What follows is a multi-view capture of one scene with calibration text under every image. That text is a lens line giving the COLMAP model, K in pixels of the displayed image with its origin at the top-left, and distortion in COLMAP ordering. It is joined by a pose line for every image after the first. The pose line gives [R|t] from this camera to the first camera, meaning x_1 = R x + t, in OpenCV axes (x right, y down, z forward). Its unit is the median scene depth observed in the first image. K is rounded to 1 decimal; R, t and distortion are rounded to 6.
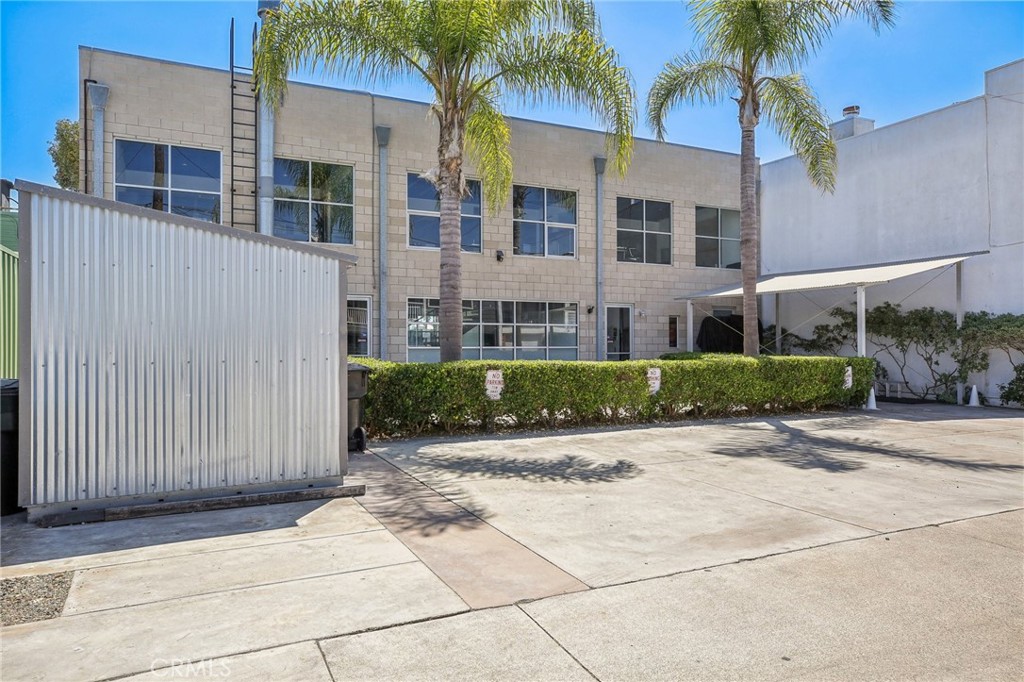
lens RADIAL K [[688.7, 0, 503.1], [0, 688.7, 333.1], [0, 0, 1]] dist [-0.009841, -0.004239]
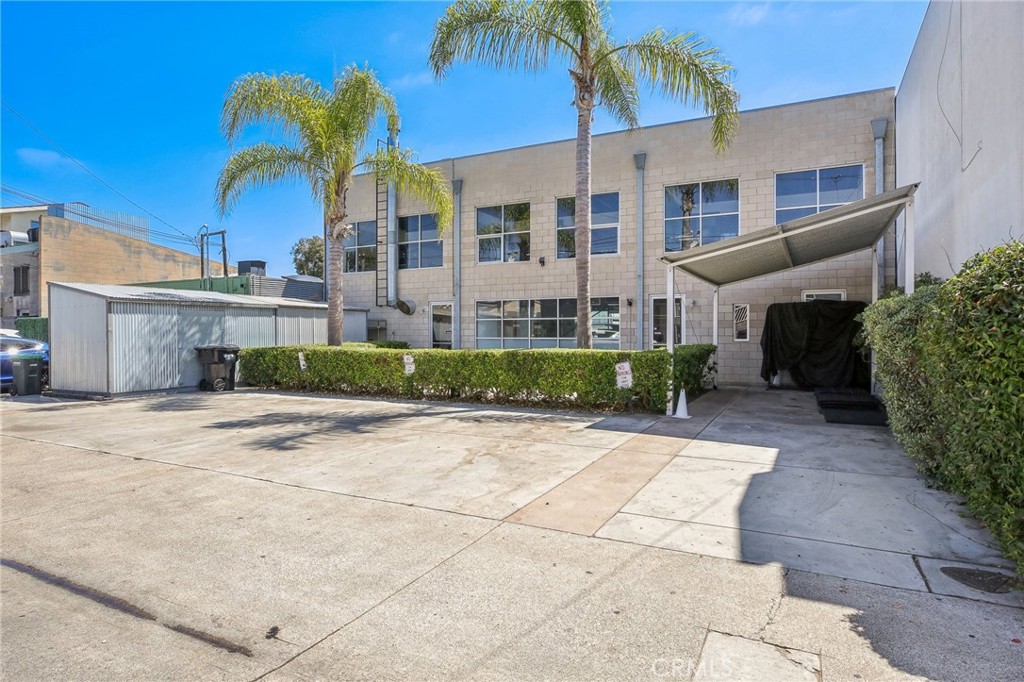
lens RADIAL K [[567.7, 0, 492.5], [0, 567.7, 343.5], [0, 0, 1]] dist [-0.048631, 0.007072]
pose [[0.585323, 0.011700, -0.810716, 0.747707], [0.011192, 0.999684, 0.022507, 0.006657], [0.810723, -0.022247, 0.585007, 0.354637]]
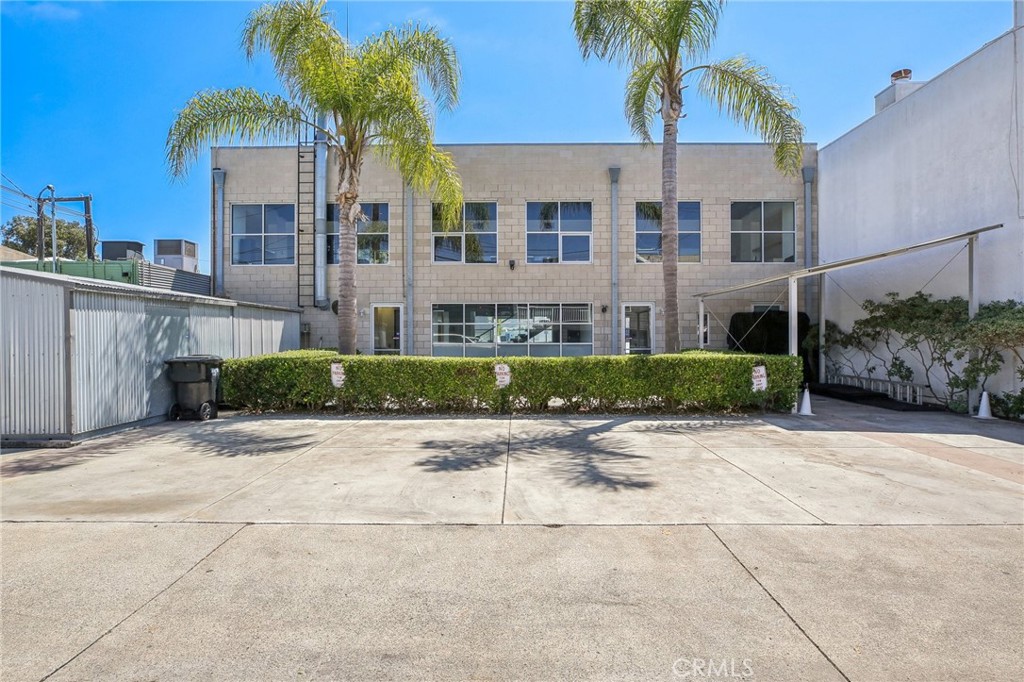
lens RADIAL K [[567.7, 0, 494.7], [0, 567.7, 341.3], [0, 0, 1]] dist [-0.048631, 0.007072]
pose [[0.886902, -0.000830, -0.461957, 0.411647], [0.008750, 0.999849, 0.015002, 0.001590], [0.461875, -0.017347, 0.886776, 0.140497]]
